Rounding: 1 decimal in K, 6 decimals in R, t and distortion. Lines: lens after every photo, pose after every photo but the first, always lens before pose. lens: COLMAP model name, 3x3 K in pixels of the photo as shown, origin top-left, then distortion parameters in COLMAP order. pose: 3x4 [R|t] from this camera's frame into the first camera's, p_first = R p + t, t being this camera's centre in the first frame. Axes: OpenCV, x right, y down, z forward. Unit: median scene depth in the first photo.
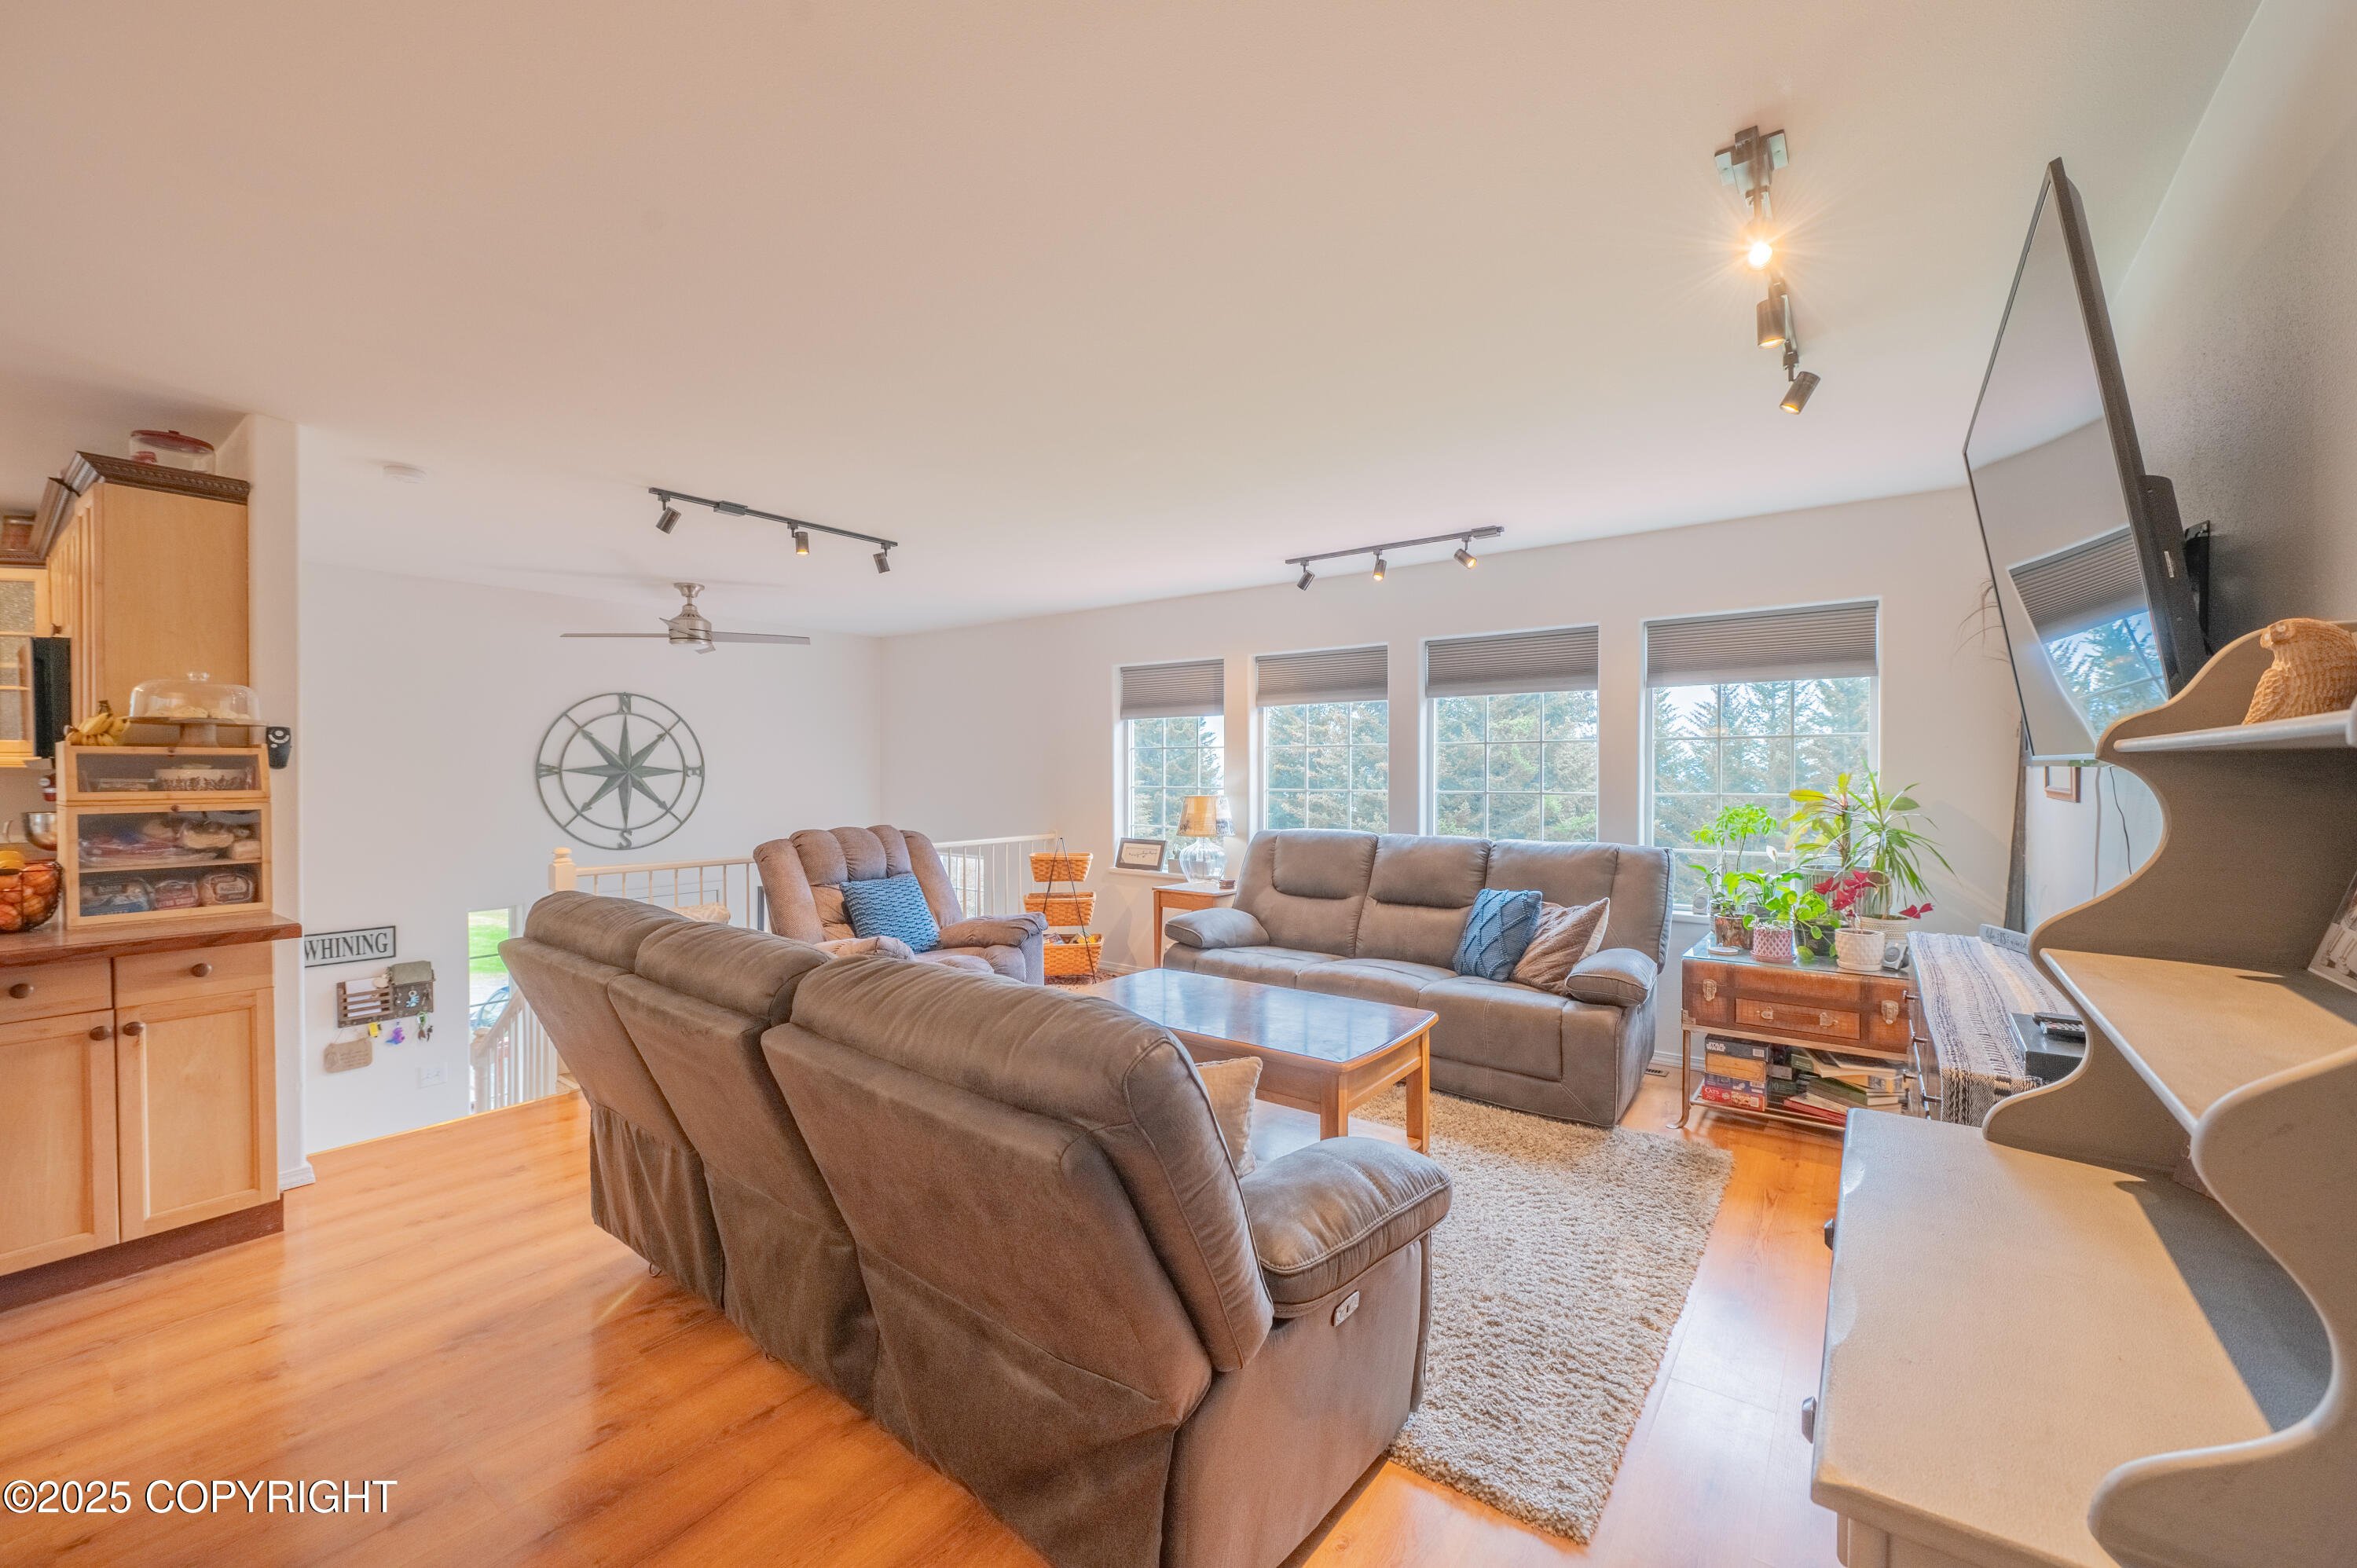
lens RADIAL K [[934.6, 0, 1185.2], [0, 934.6, 780.1], [0, 0, 1]] dist [-0.005219, -0.000822]
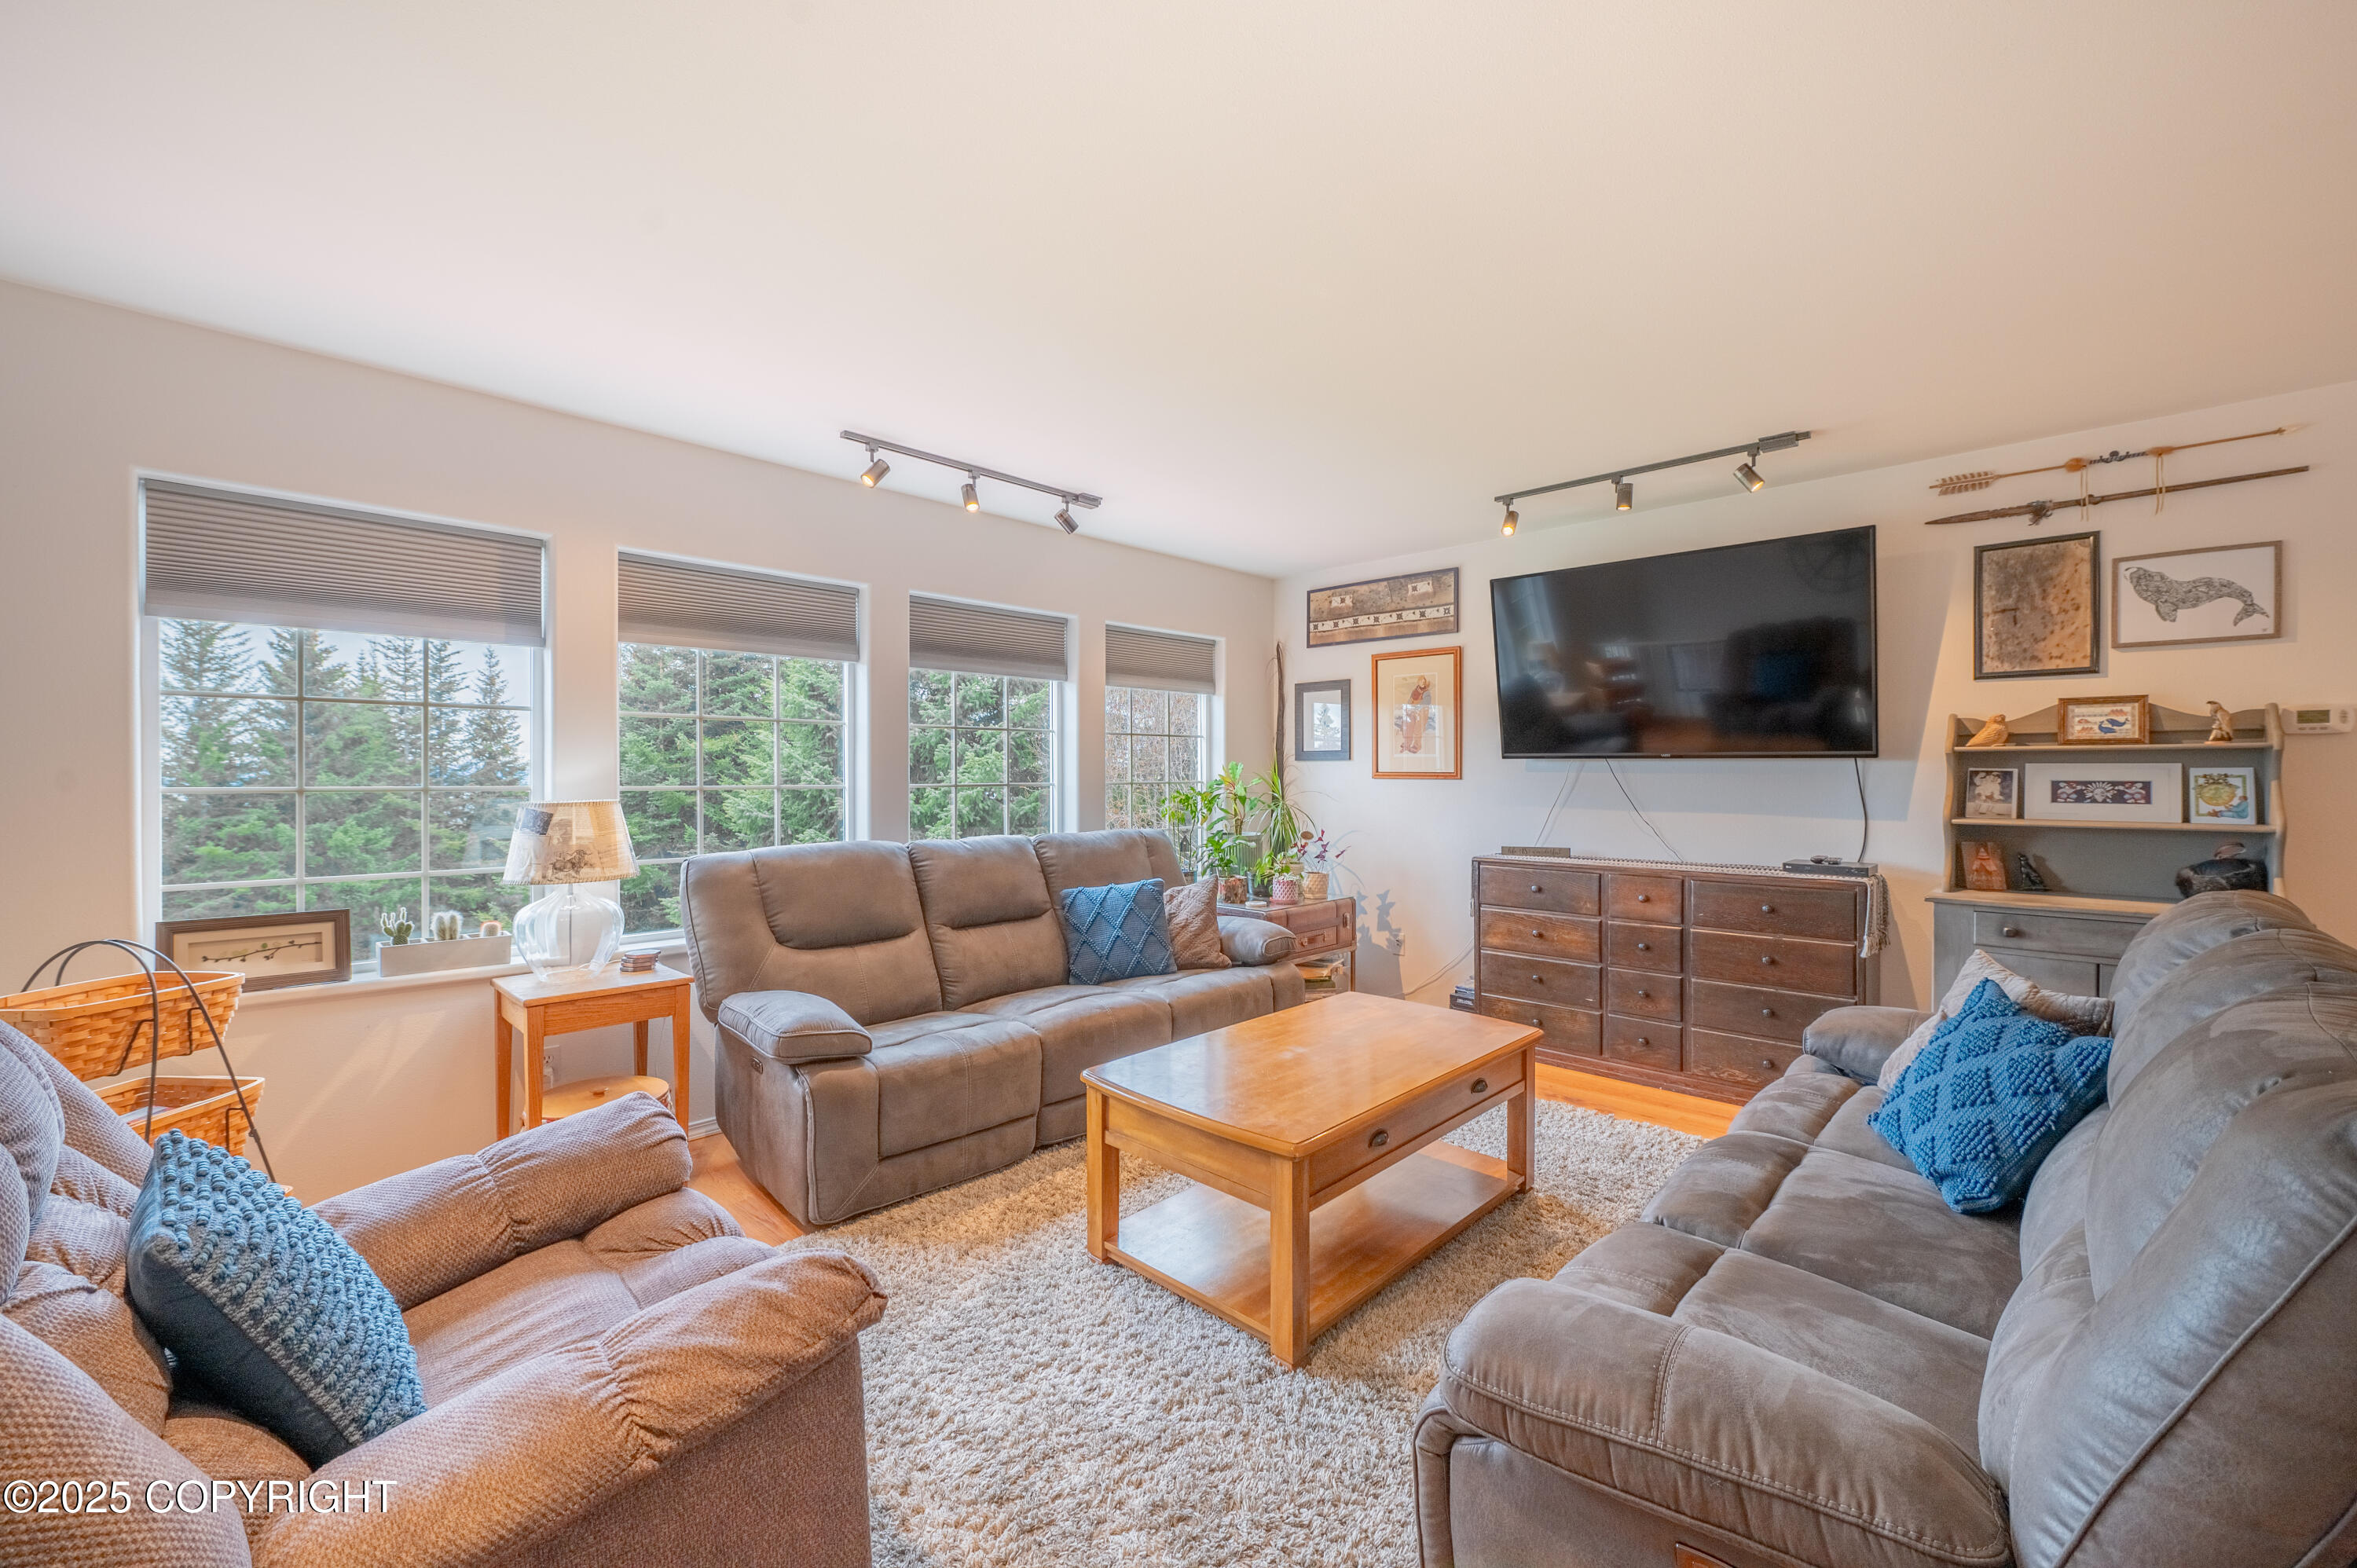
lens RADIAL K [[934.6, 0, 1185.2], [0, 934.6, 780.1], [0, 0, 1]] dist [-0.005219, -0.000822]
pose [[0.124806, -0.006336, 0.992161, -0.497303], [0.009129, 0.999945, 0.005238, 0.005706], [-0.992139, 0.008404, 0.124857, 0.674199]]
